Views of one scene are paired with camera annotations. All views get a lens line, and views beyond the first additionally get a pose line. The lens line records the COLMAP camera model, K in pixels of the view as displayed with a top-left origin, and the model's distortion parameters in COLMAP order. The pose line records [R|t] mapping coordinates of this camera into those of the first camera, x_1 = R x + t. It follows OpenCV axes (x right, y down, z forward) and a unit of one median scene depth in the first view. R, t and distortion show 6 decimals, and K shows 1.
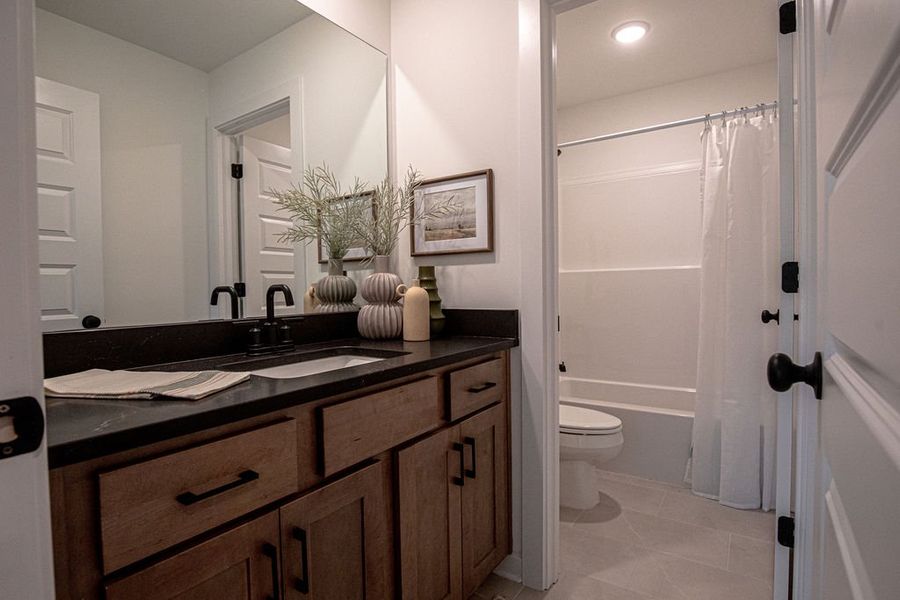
lens RADIAL K [[452.5, 0, 450.0], [0, 452.5, 300.0], [0, 0, 1]] dist [-0.036876, 0.000604]
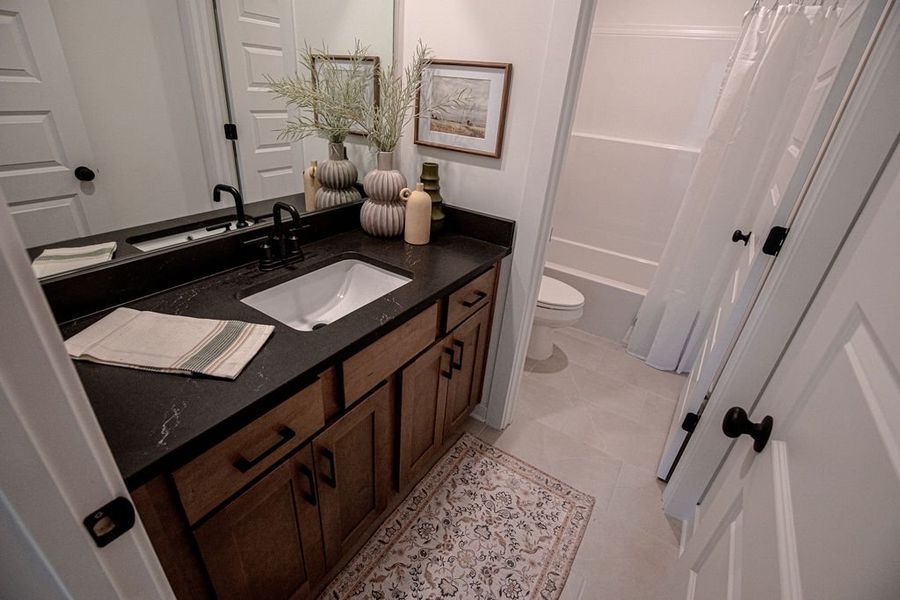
lens RADIAL K [[412.0, 0, 450.0], [0, 412.0, 300.0], [0, 0, 1]] dist [-0.040095, 0.006284]
pose [[0.995114, 0.071805, 0.067762, -0.049556], [-0.094474, 0.891876, 0.442304, -0.211456], [-0.028676, -0.446544, 0.894302, 0.069055]]
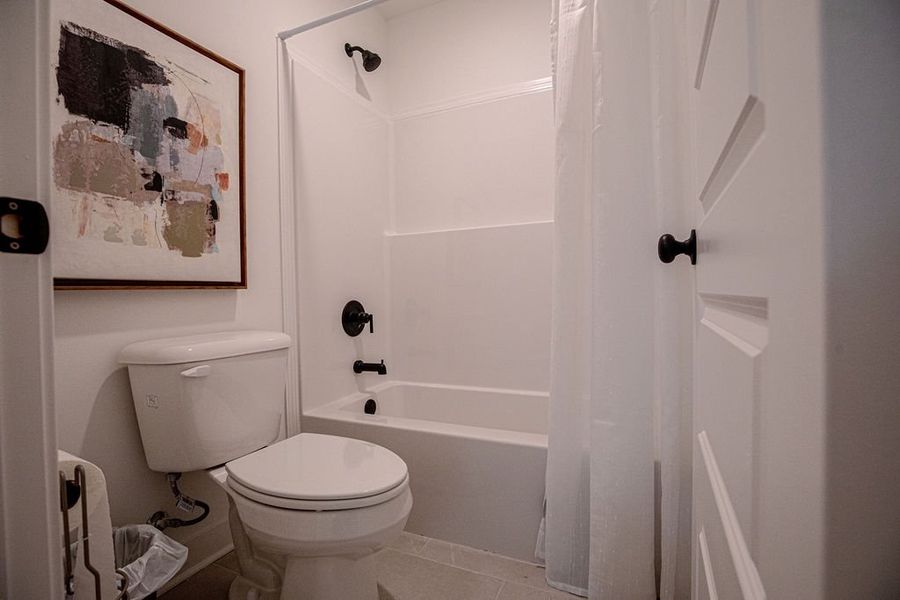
lens RADIAL K [[412.0, 0, 450.0], [0, 412.0, 300.0], [0, 0, 1]] dist [-0.040095, 0.006284]
pose [[0.985552, -0.013976, 0.168793, 0.460823], [0.014070, 0.999901, 0.000636, 0.094021], [-0.168785, 0.001749, 0.985651, 0.685438]]
